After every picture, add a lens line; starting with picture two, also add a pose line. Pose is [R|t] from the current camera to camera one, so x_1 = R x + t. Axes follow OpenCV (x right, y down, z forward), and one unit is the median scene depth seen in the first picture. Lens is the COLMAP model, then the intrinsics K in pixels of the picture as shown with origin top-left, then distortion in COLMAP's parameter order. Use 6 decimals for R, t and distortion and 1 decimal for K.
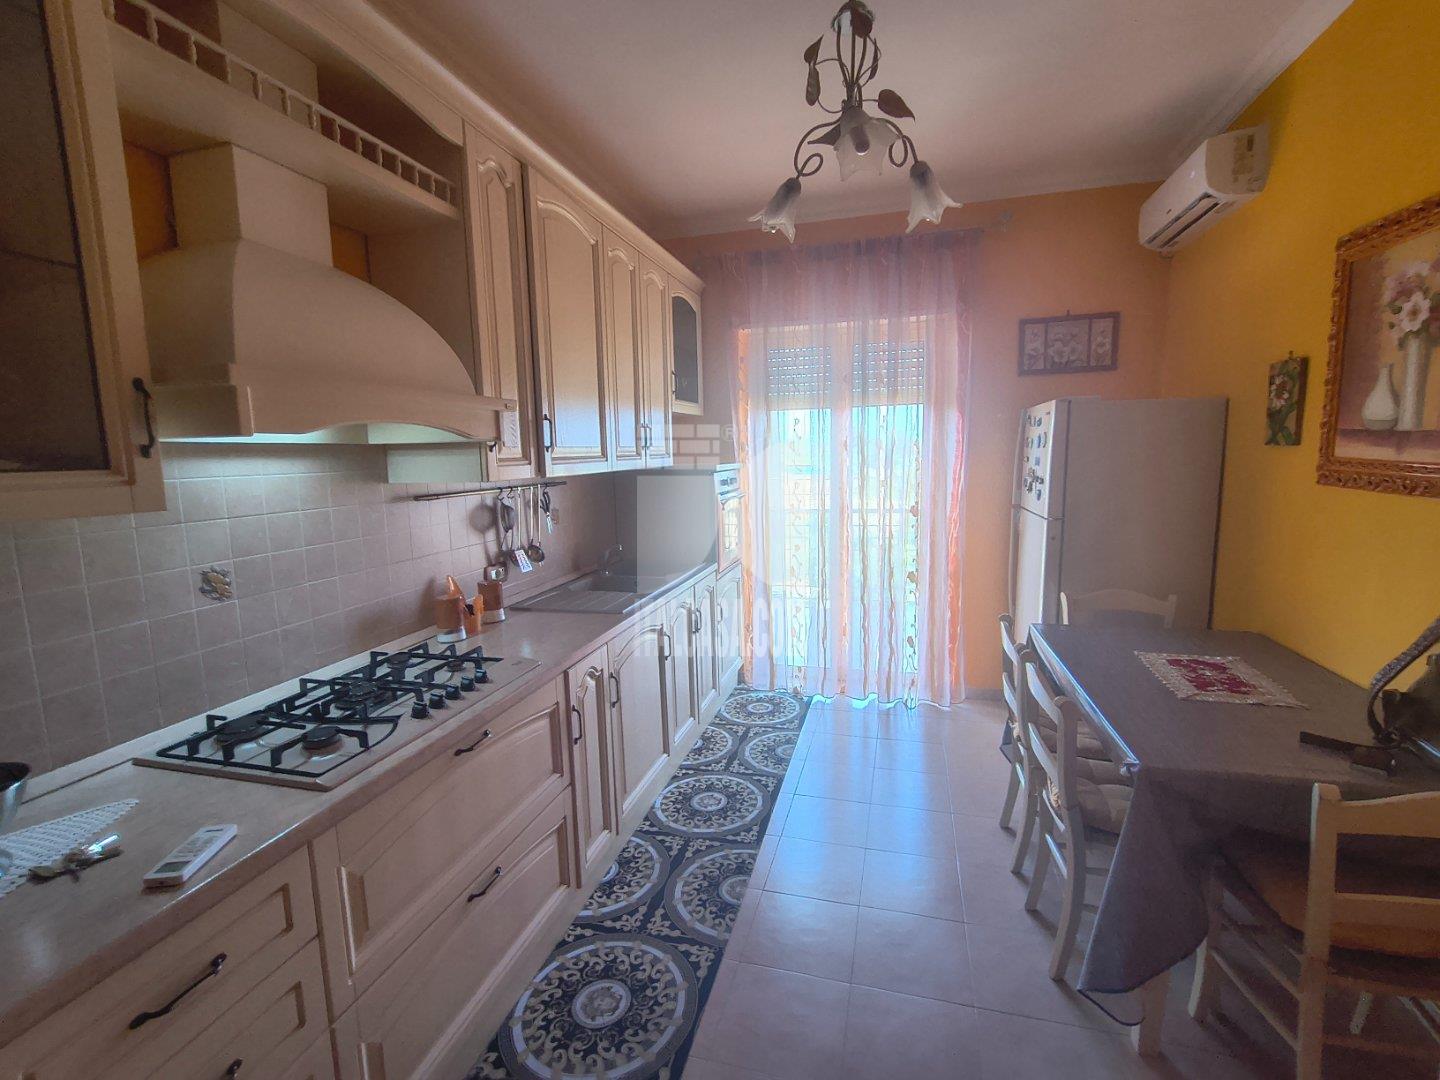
lens RADIAL K [[649.9, 0, 720.0], [0, 649.9, 540.0], [0, 0, 1]] dist [-0.000552, -0.001163]
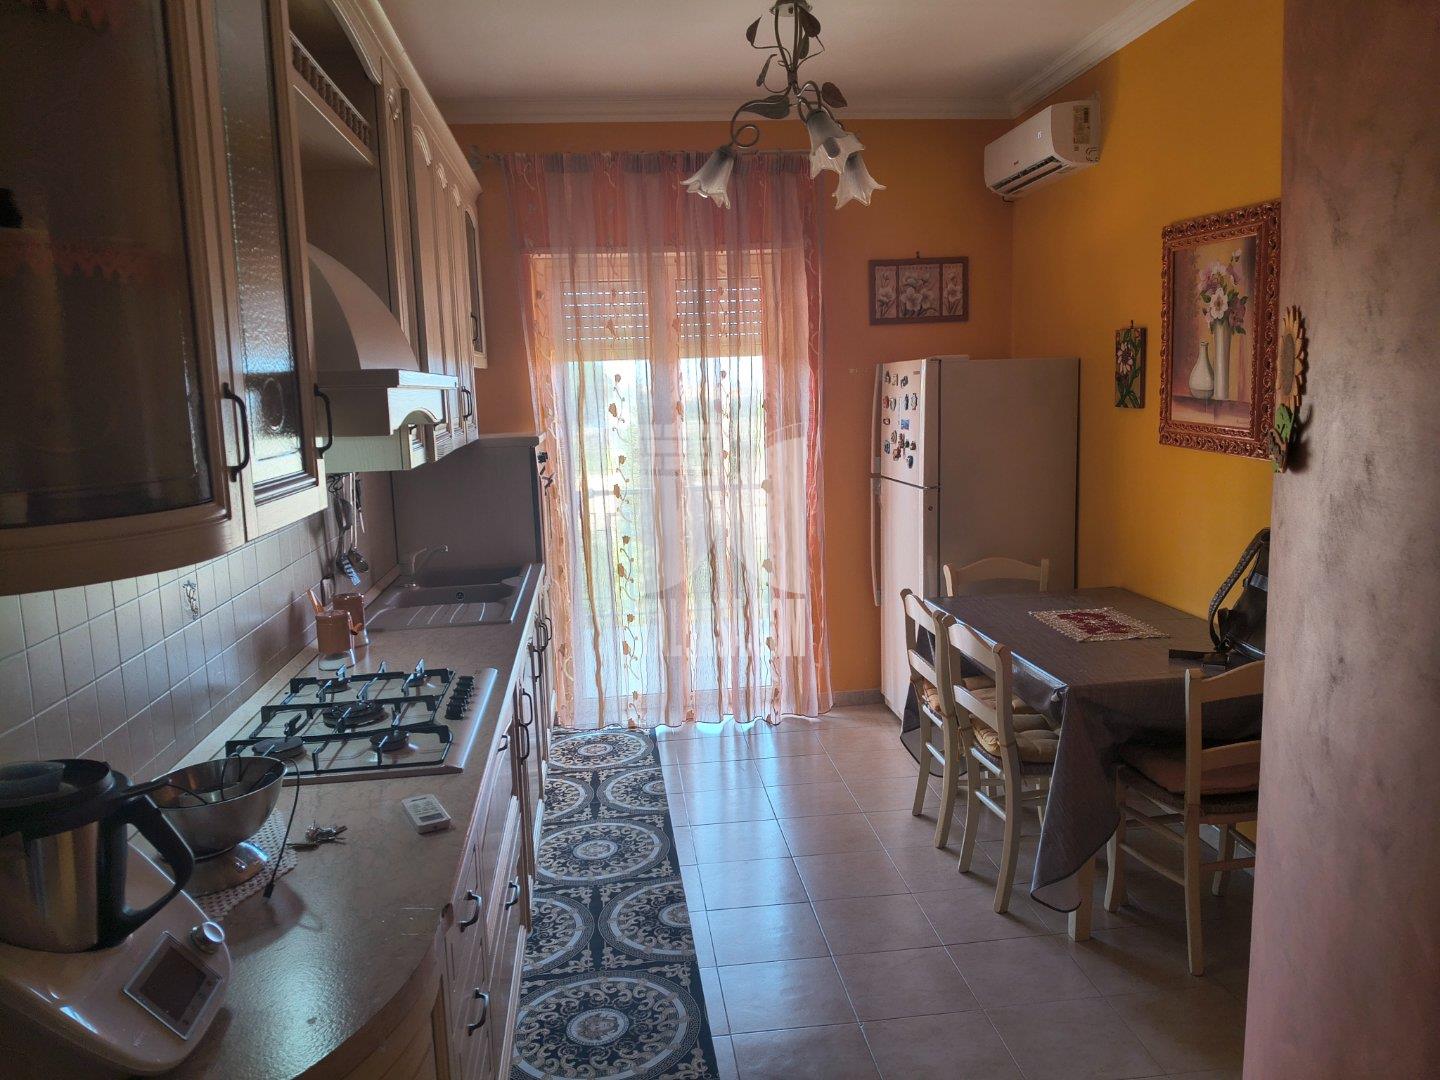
lens RADIAL K [[1061.7, 0, 720.0], [0, 1061.7, 540.0], [0, 0, 1]] dist [0.089669, -0.264241]
pose [[0.927204, -0.060051, 0.369713, -0.386355], [0.060669, 0.998108, 0.009969, 0.010760], [-0.369612, 0.013187, 0.929093, -0.348909]]
